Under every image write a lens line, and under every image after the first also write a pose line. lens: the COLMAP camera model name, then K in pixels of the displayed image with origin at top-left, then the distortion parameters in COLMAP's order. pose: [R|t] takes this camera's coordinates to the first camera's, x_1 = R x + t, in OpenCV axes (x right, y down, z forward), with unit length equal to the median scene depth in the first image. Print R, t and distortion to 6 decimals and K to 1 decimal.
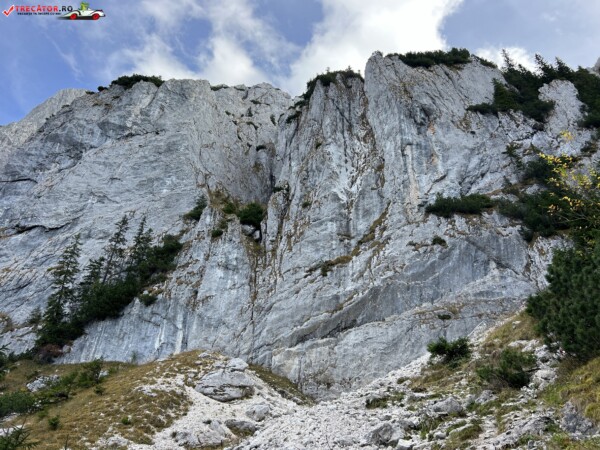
lens RADIAL K [[451.3, 0, 299.1], [0, 451.3, 221.8], [0, 0, 1]] dist [0.064346, -0.075477]
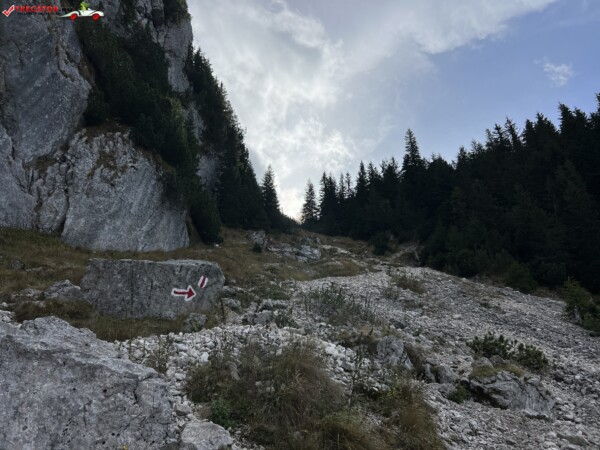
lens RADIAL K [[451.3, 0, 299.5], [0, 451.3, 226.5], [0, 0, 1]] dist [0.064346, -0.075477]
pose [[0.098472, 0.516509, 0.850601, 0.189911], [-0.596976, 0.714534, -0.364775, 0.133923], [-0.796193, -0.471868, 0.378705, 0.571988]]
